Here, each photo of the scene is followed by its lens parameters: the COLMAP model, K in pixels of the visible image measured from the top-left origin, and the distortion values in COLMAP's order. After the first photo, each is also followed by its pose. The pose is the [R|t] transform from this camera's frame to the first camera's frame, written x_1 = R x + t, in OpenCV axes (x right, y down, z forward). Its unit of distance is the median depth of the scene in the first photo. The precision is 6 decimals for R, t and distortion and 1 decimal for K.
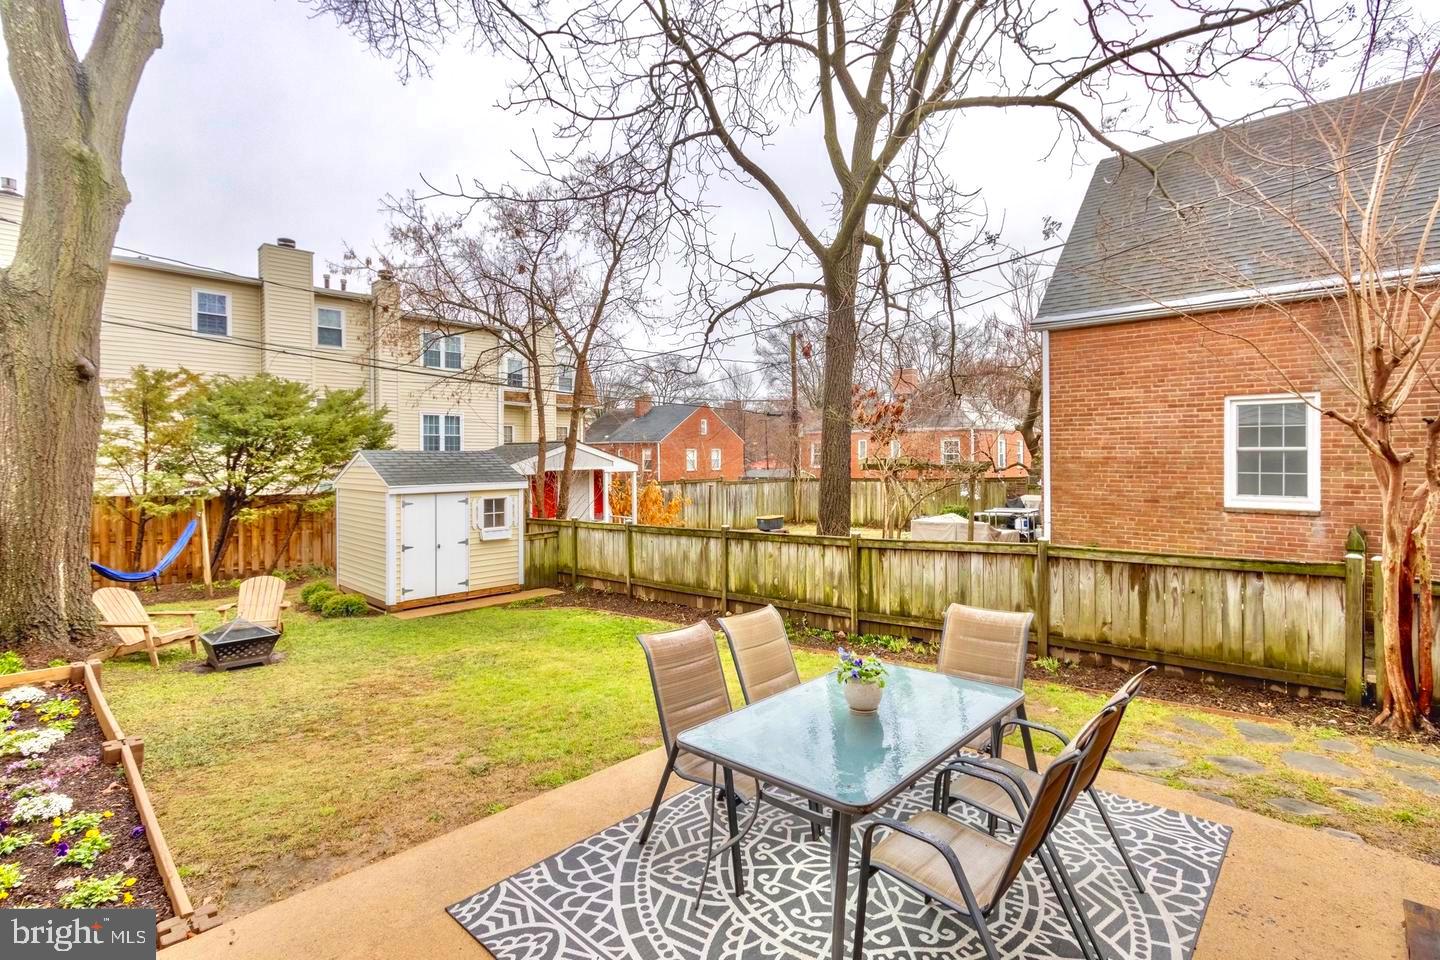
lens RADIAL K [[662.5, 0, 726.9], [0, 662.5, 462.4], [0, 0, 1]] dist [0.005987, -0.000187]
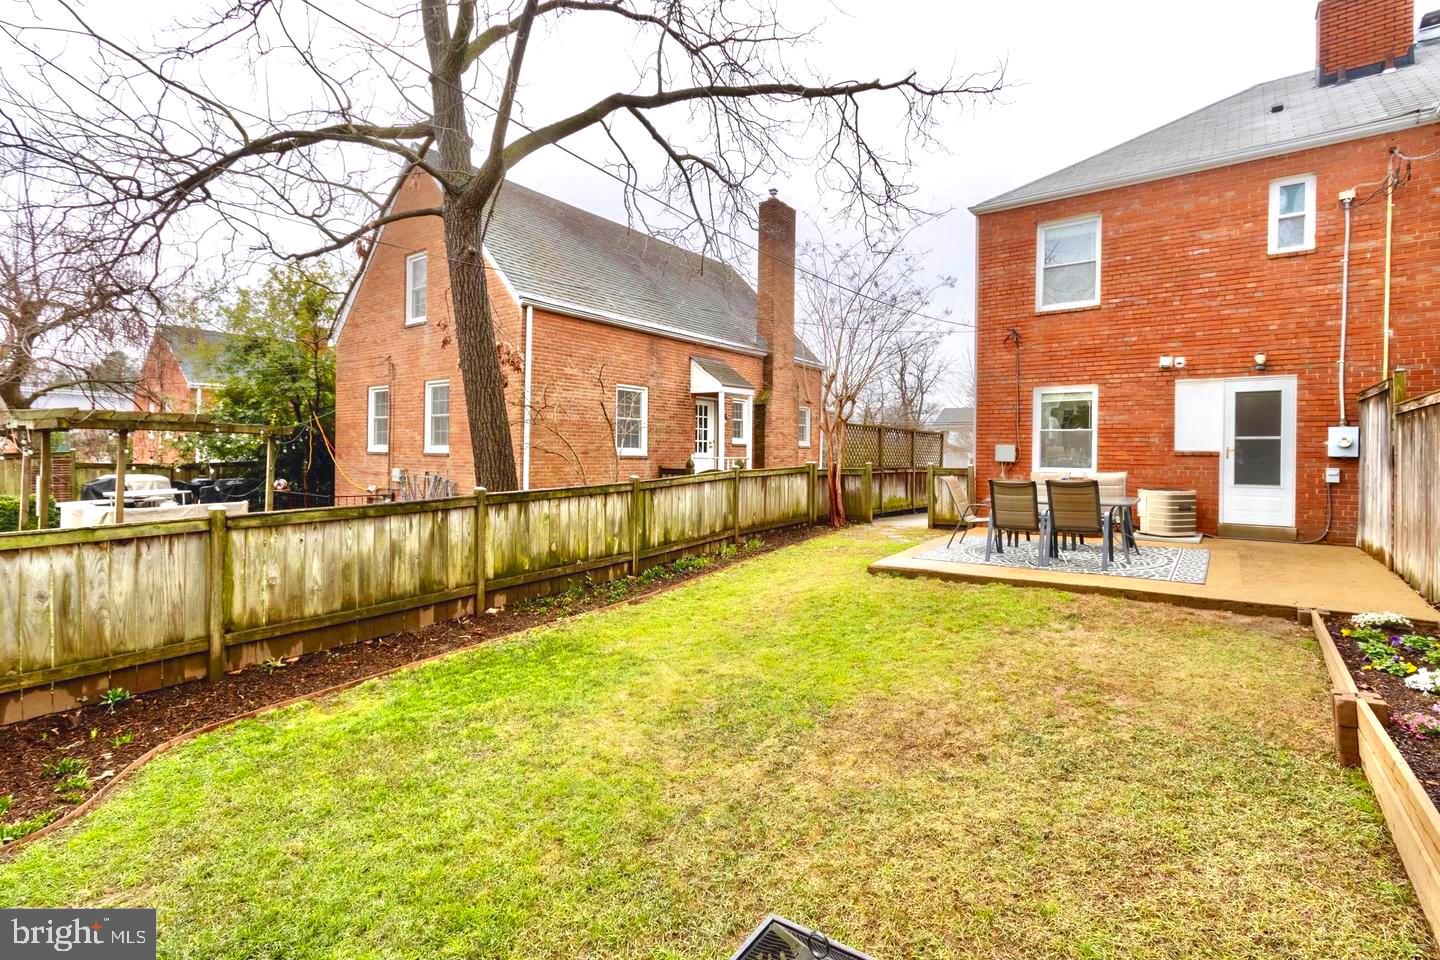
lens RADIAL K [[662.5, 0, 748.1], [0, 662.5, 458.3], [0, 0, 1]] dist [0.005987, -0.000187]
pose [[-0.125573, -0.003162, 0.992079, -0.643293], [0.003335, 0.999988, 0.003610, 0.055805], [-0.992079, 0.003762, -0.125561, 0.717704]]
